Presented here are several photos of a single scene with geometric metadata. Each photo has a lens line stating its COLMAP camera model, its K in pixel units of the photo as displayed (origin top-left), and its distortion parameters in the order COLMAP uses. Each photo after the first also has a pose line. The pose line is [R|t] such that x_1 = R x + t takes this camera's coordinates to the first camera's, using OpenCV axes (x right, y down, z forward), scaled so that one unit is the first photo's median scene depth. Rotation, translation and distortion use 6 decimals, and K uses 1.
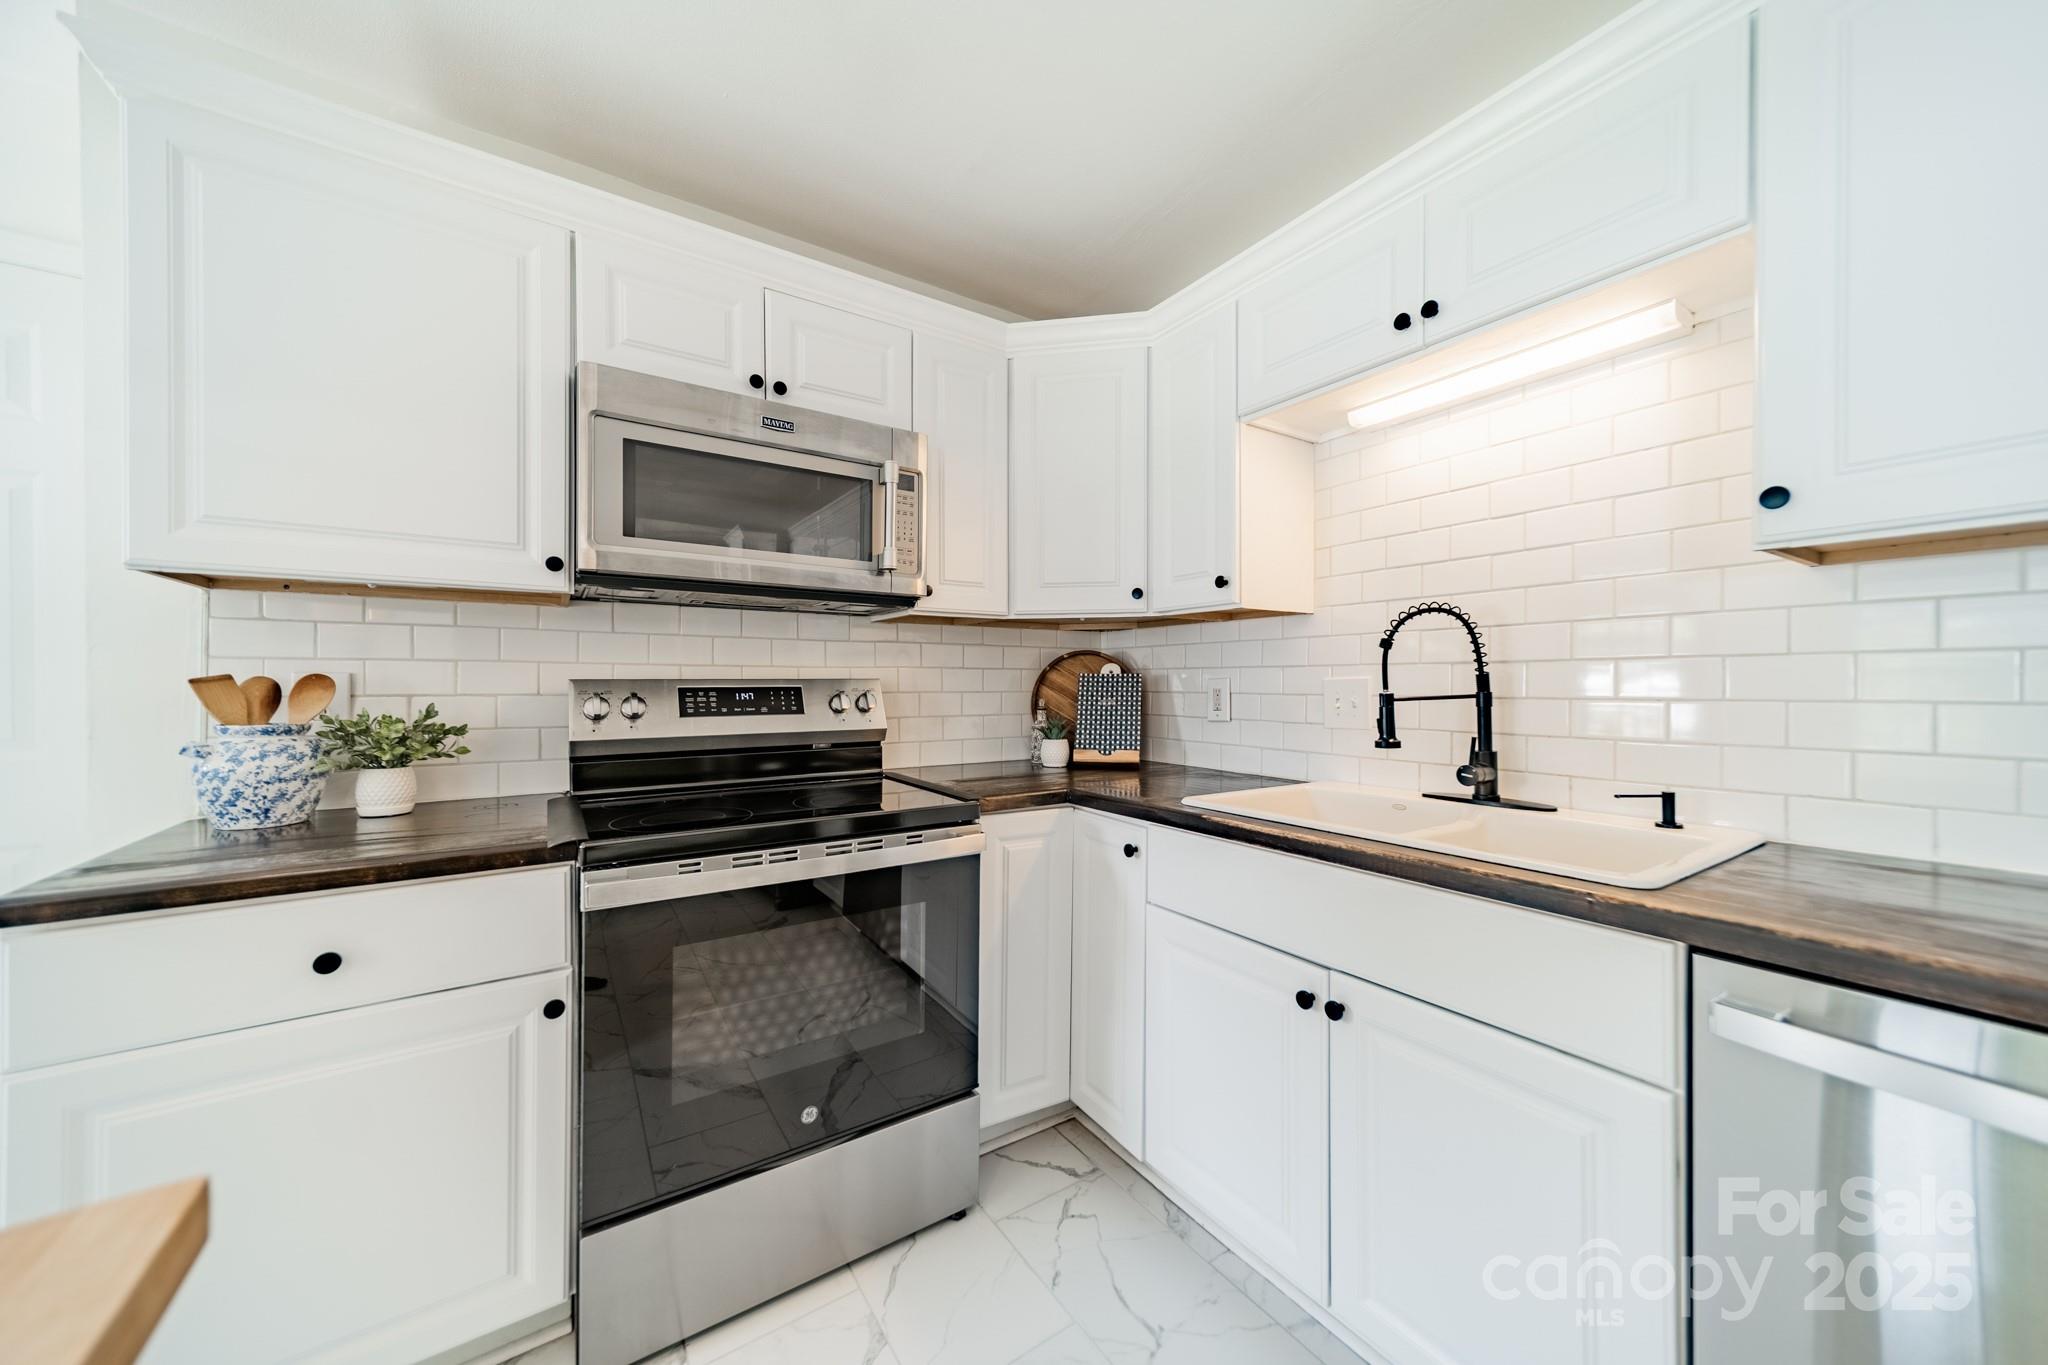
lens RADIAL K [[727.7, 0, 1035.8], [0, 727.7, 681.8], [0, 0, 1]] dist [0.007204, 0.000448]
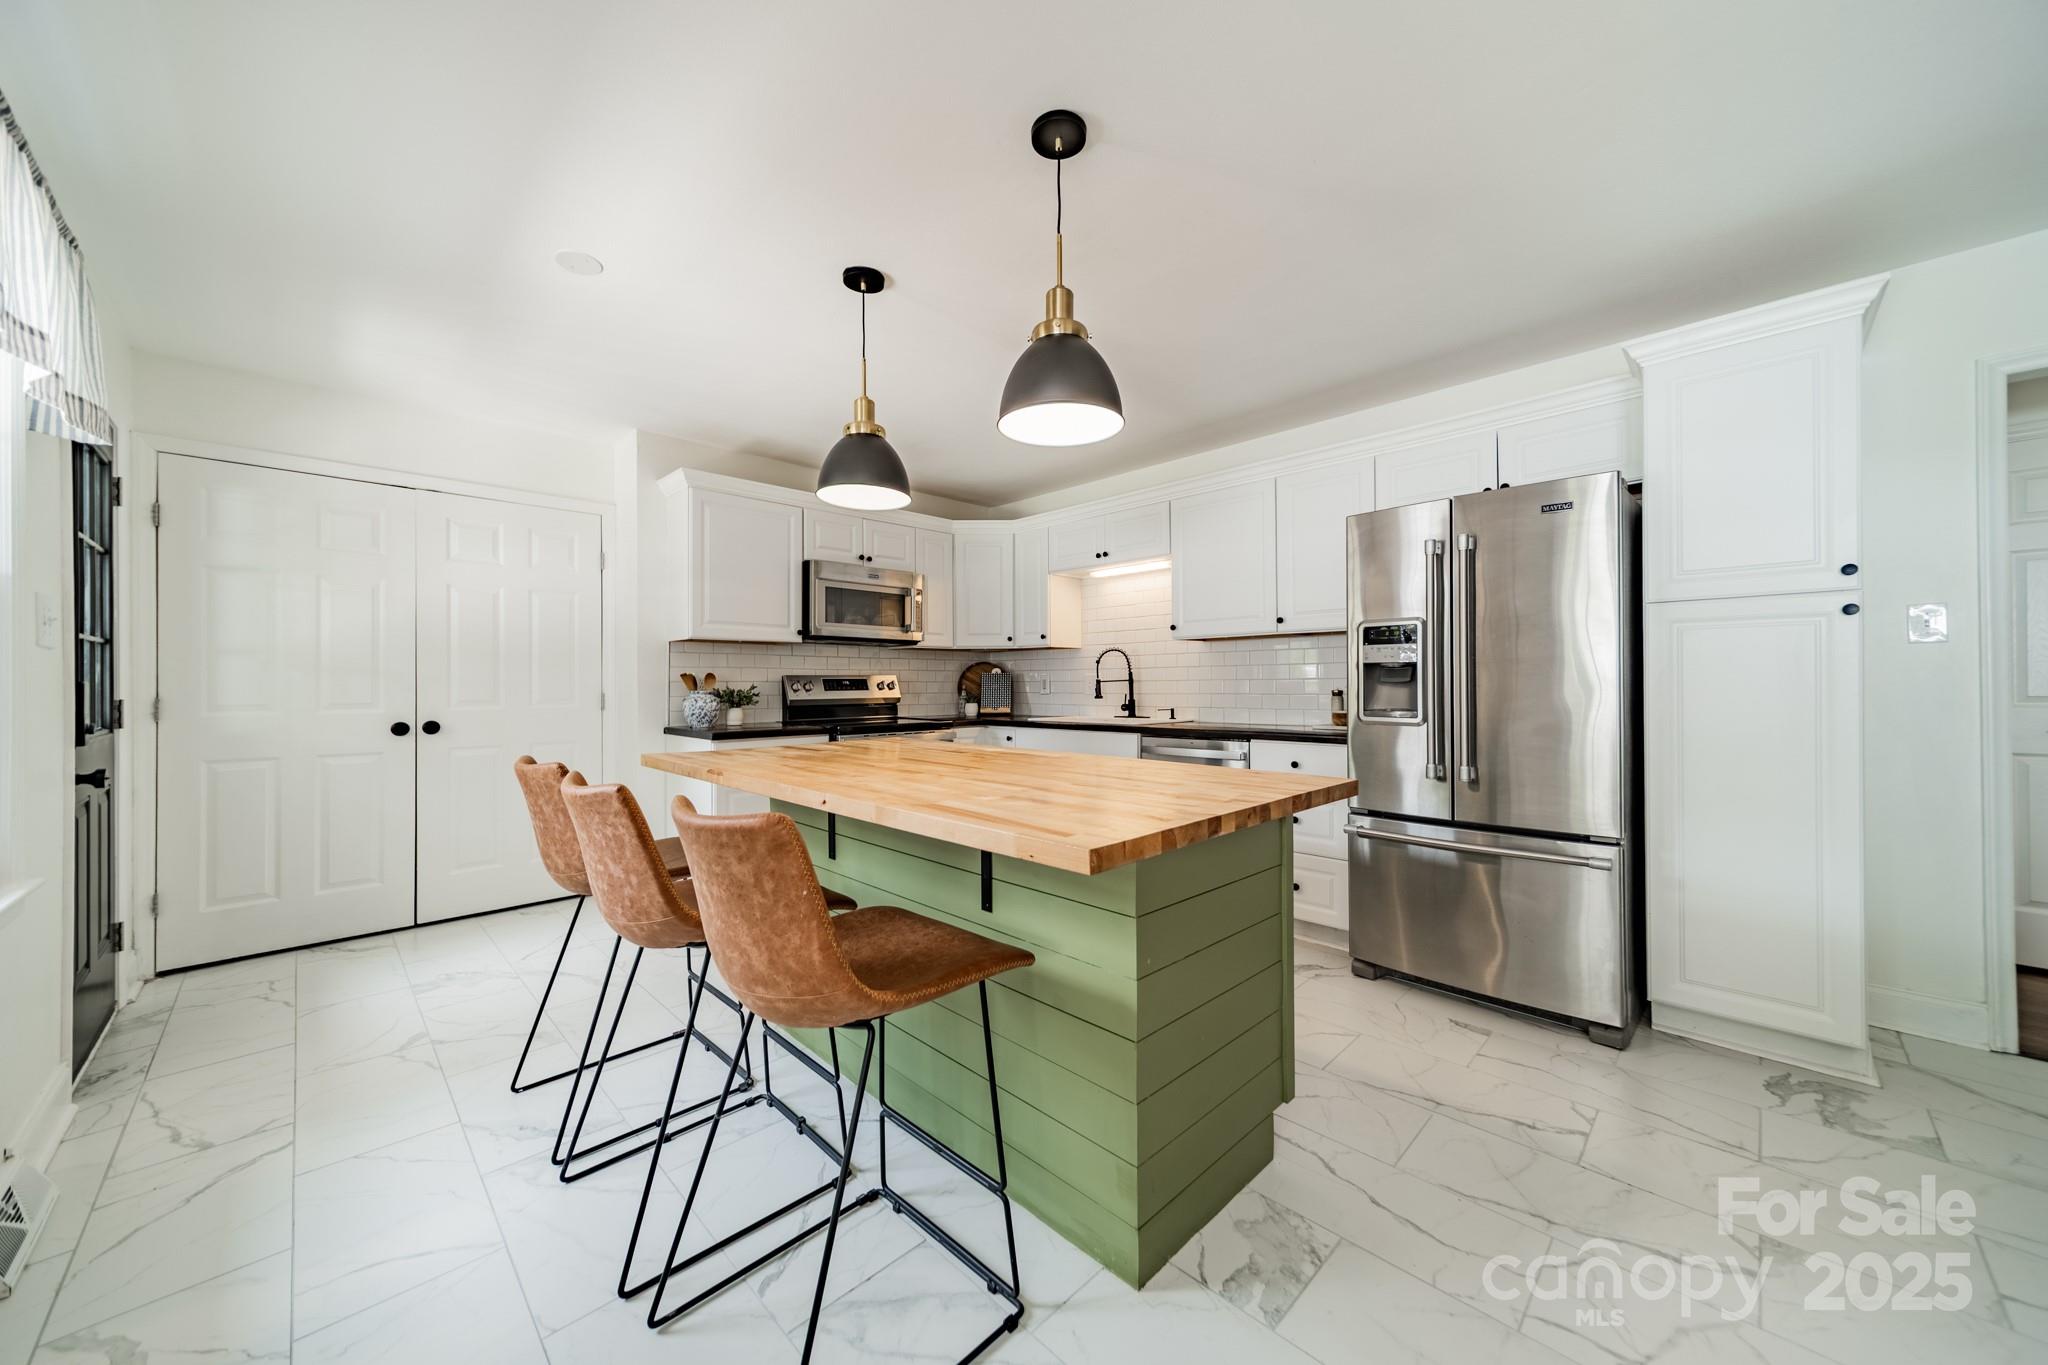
lens RADIAL K [[727.7, 0, 1031.3], [0, 727.7, 680.1], [0, 0, 1]] dist [0.007204, 0.000448]
pose [[0.982177, -0.003856, 0.187921, -0.254683], [0.004602, 0.999983, -0.003533, 0.022357], [-0.187904, 0.004335, 0.982178, -1.432844]]
